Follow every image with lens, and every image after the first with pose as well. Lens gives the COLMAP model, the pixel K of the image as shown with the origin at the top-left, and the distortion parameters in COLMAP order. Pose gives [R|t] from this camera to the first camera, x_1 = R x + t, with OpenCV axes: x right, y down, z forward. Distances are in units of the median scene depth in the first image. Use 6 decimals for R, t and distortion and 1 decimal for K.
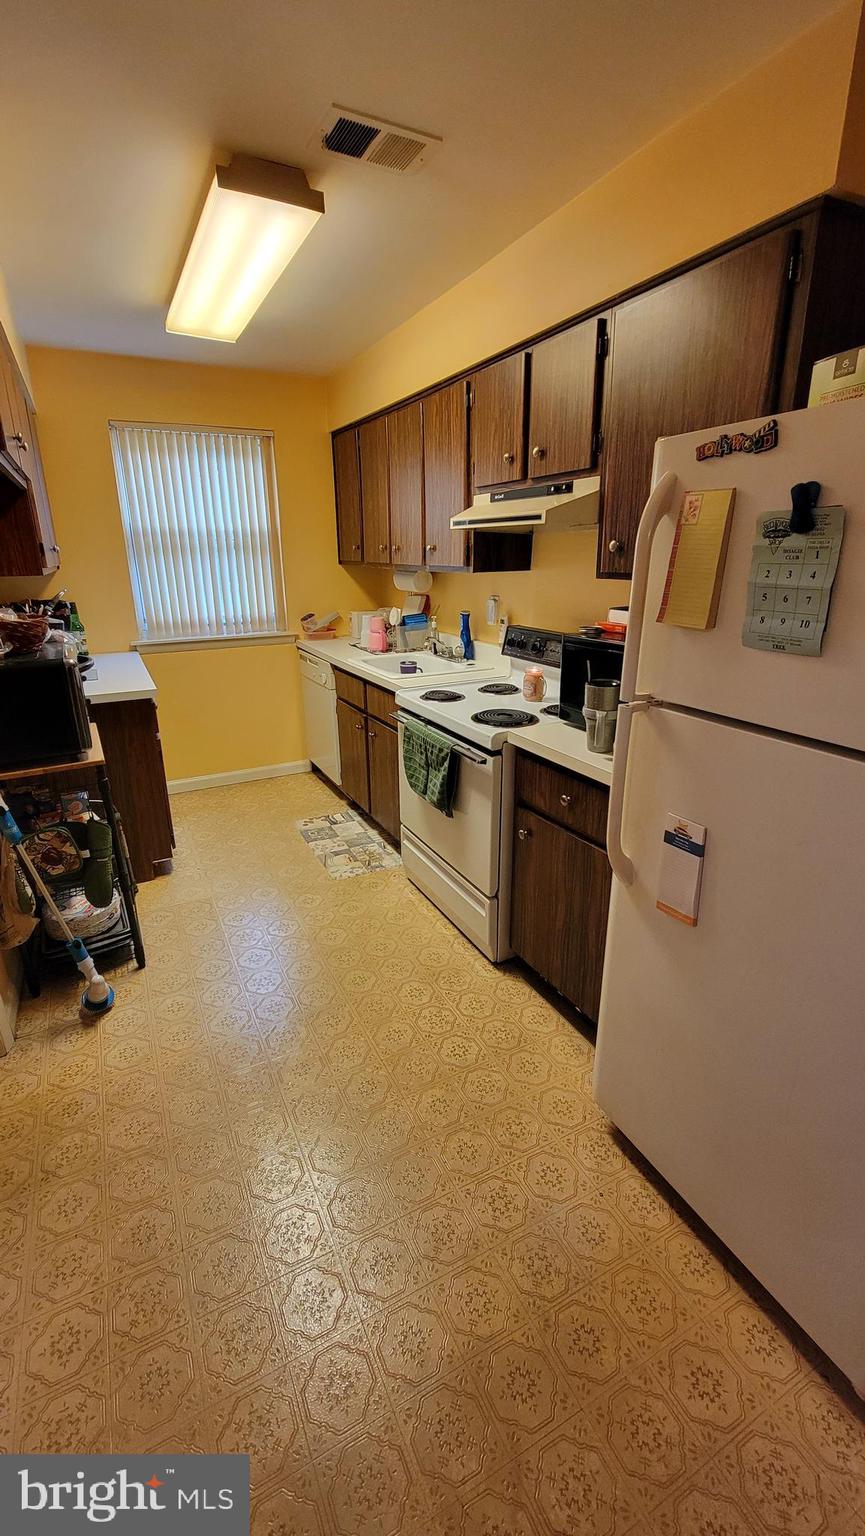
lens RADIAL K [[629.8, 0, 430.9], [0, 629.8, 767.3], [0, 0, 1]] dist [0.000418, -0.001188]
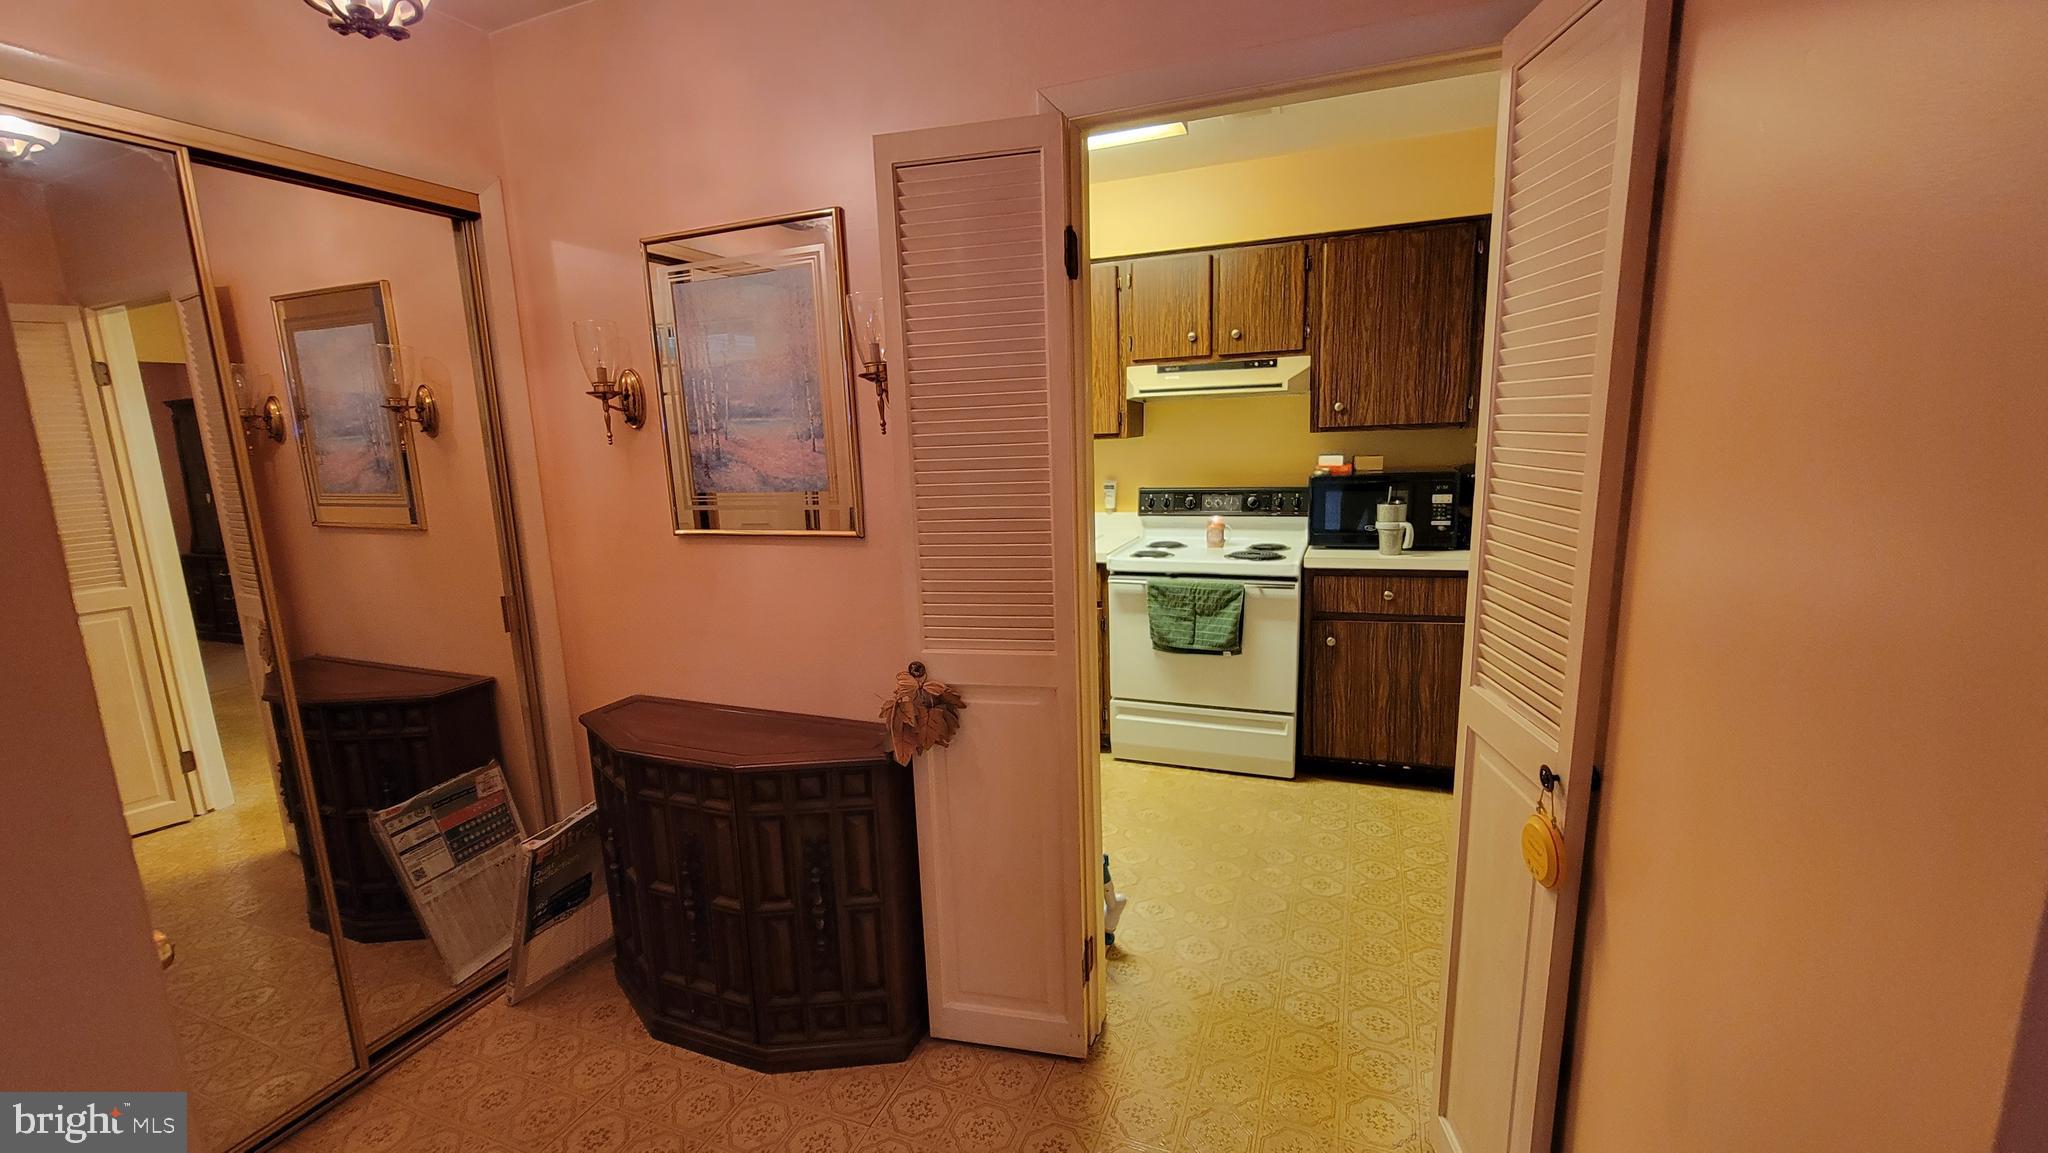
lens RADIAL K [[839.7, 0, 1022.9], [0, 839.7, 584.8], [0, 0, 1]] dist [0.000418, -0.001188]
pose [[0.764885, -0.138211, 0.629165, -1.212949], [0.237083, 0.968554, -0.075460, -0.014698], [-0.598951, 0.206882, 0.773600, 0.106421]]
